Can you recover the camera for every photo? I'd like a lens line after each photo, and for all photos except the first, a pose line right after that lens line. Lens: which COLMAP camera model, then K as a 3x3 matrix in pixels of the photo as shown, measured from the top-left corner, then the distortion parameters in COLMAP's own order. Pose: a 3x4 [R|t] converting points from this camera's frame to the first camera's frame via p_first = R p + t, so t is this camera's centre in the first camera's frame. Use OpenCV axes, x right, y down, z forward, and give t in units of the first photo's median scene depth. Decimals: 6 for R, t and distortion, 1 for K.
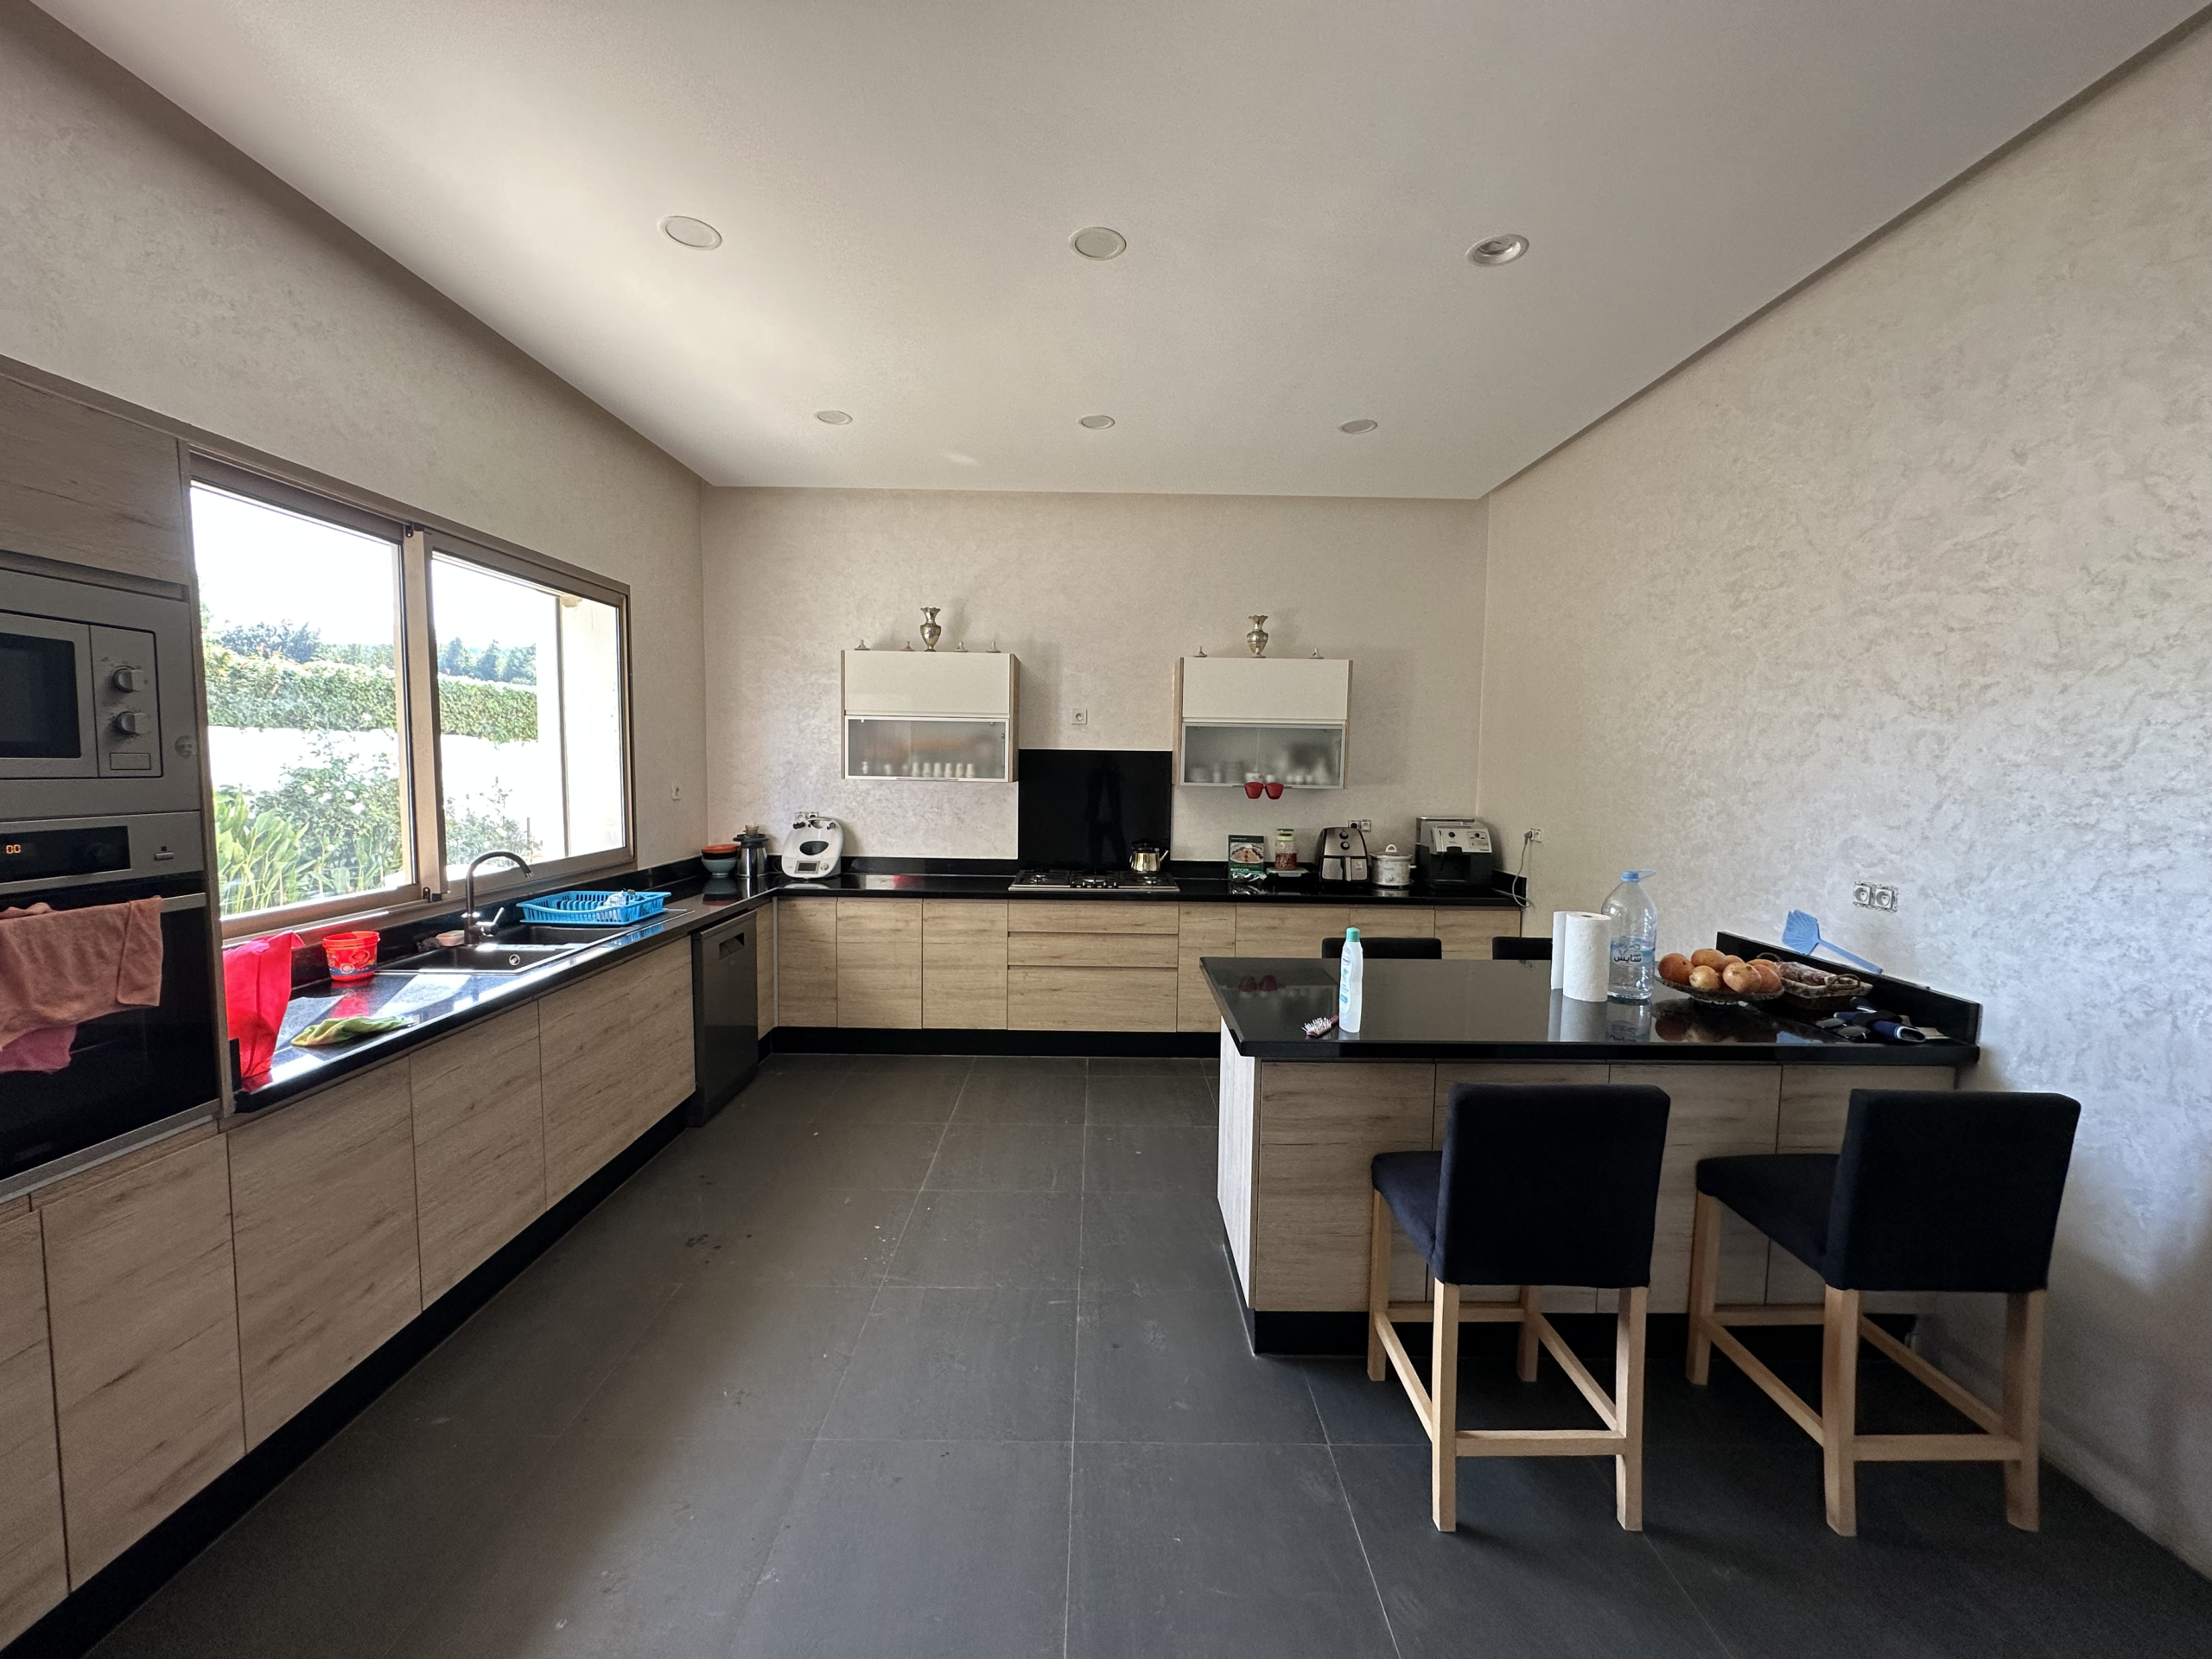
lens RADIAL K [[884.0, 0, 1109.9], [0, 884.0, 825.0], [0, 0, 1]] dist [-0.003730, 0.001002]
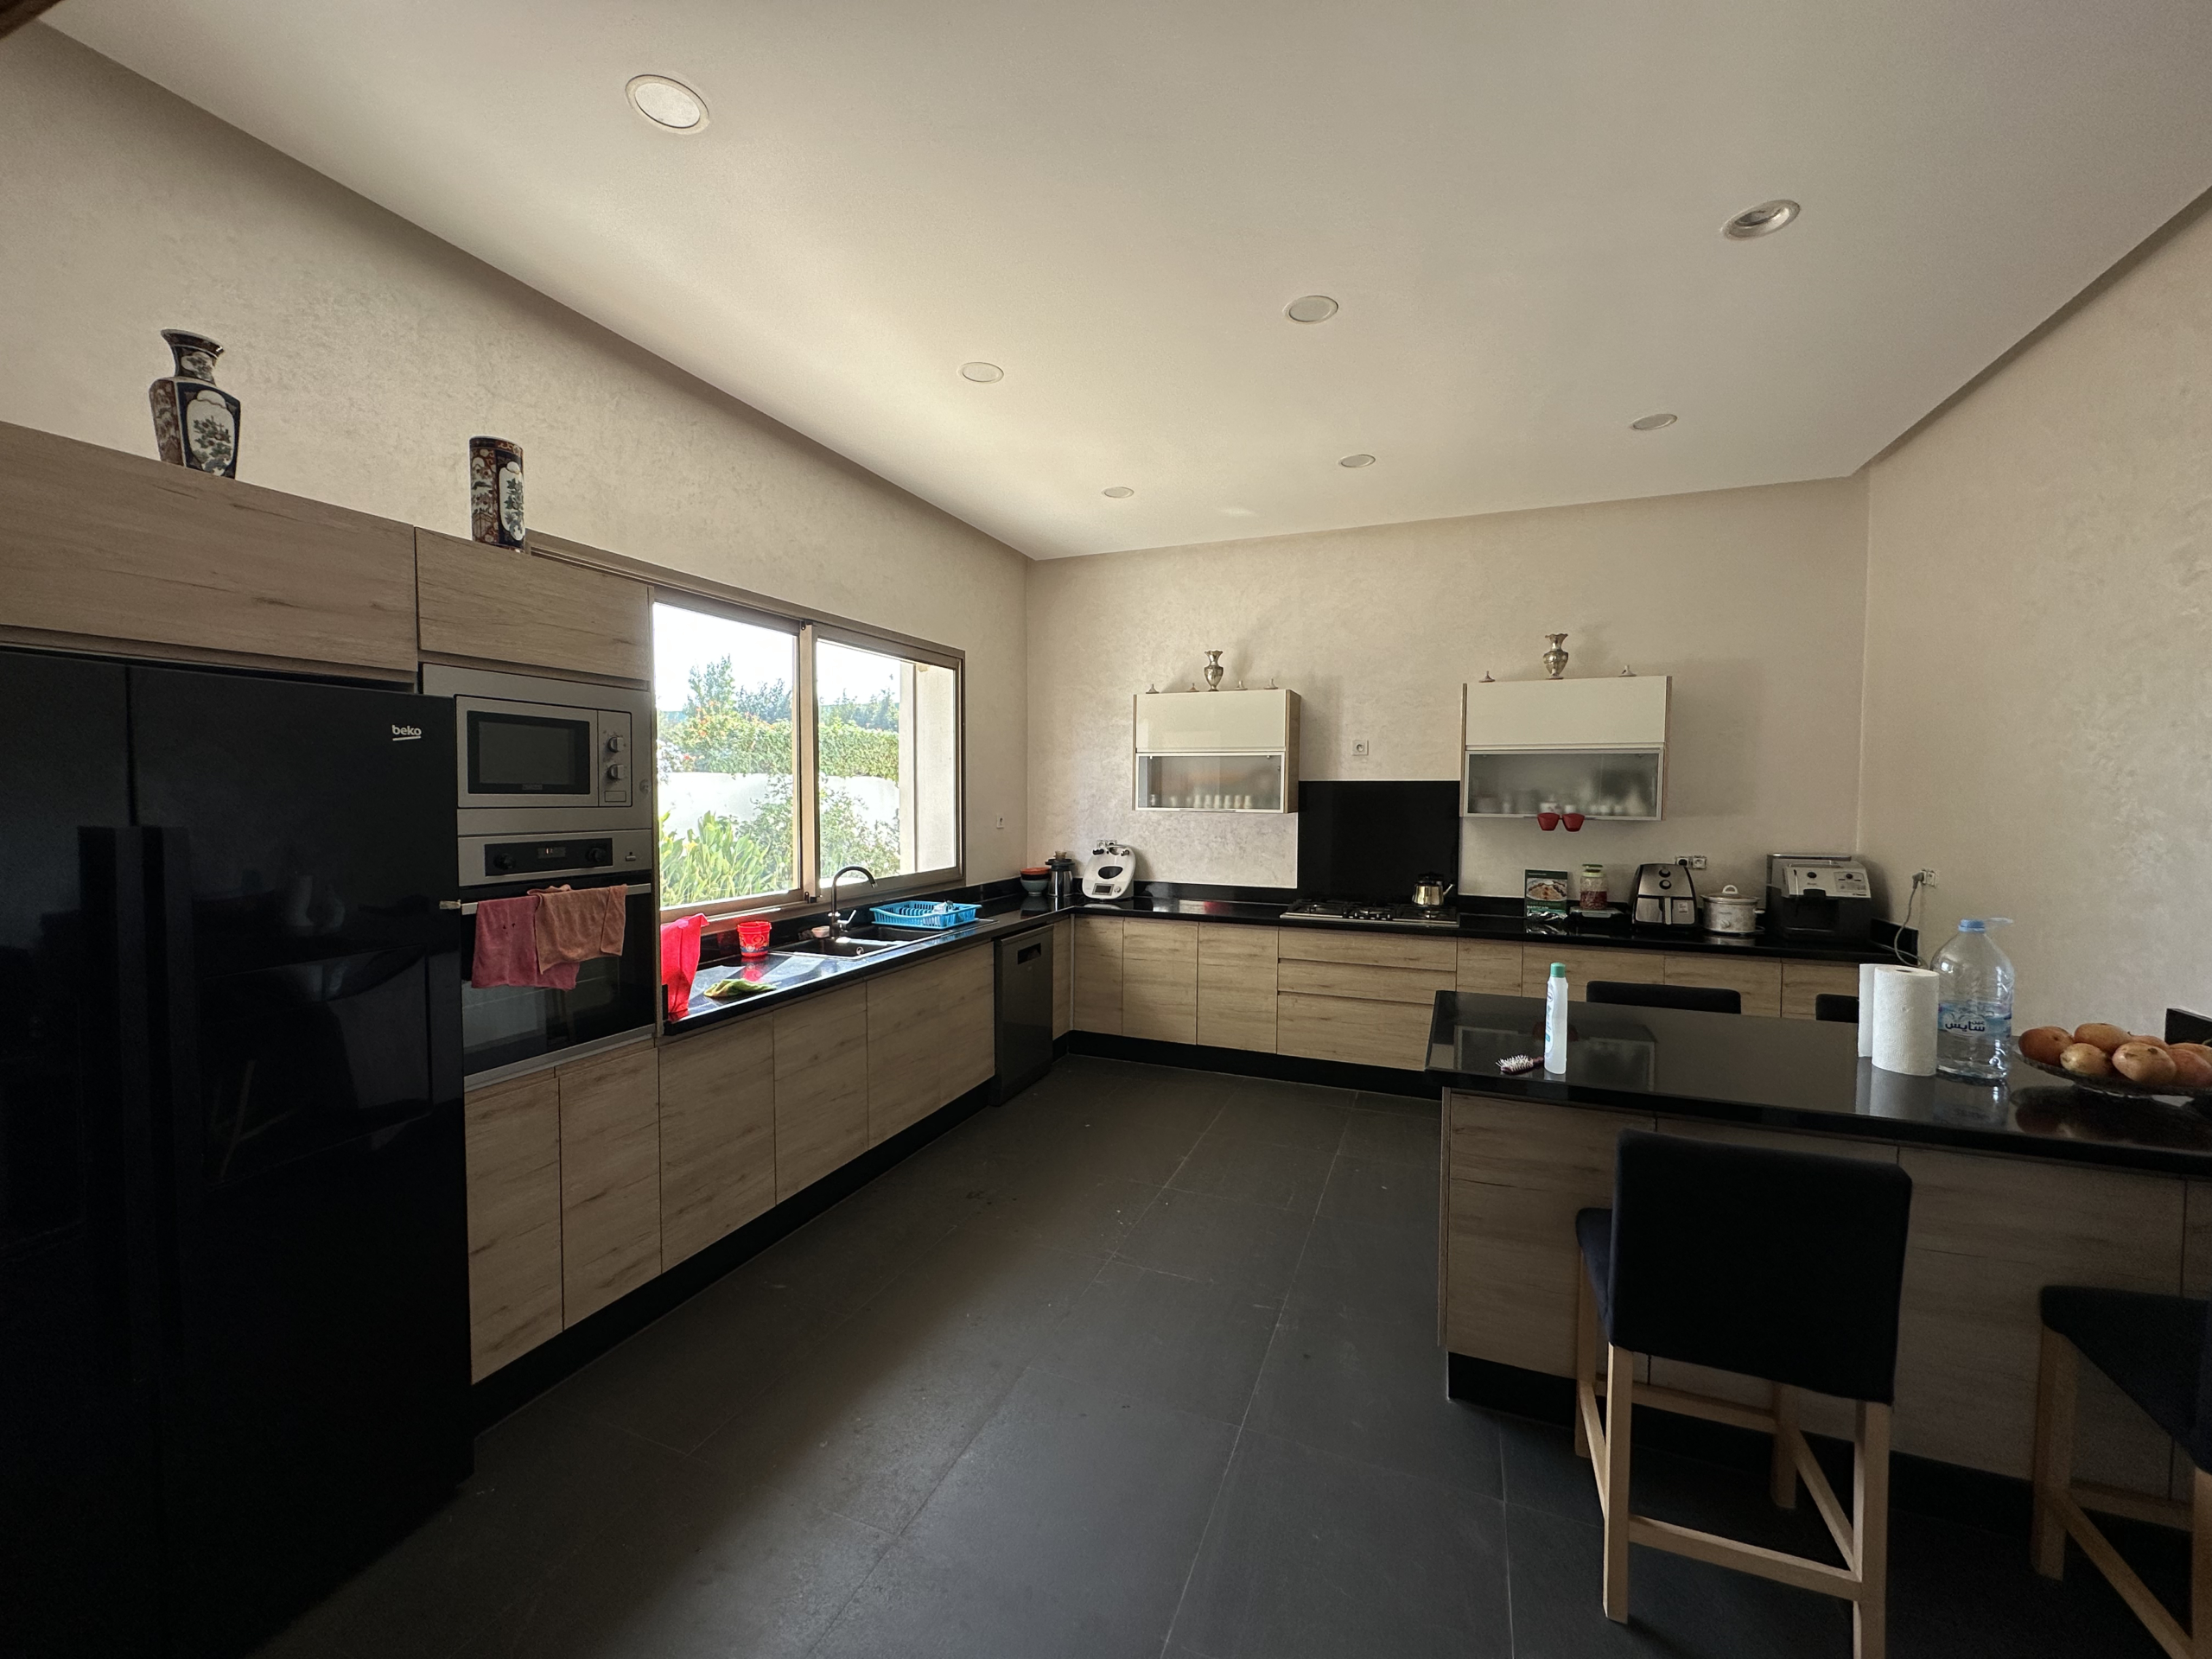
lens RADIAL K [[884.0, 0, 1105.9], [0, 884.0, 823.8], [0, 0, 1]] dist [-0.003730, 0.001002]
pose [[0.923519, 0.003992, -0.383531, 0.147006], [-0.019059, 0.999188, -0.035492, 0.007605], [0.383078, 0.040088, 0.922846, -0.053182]]
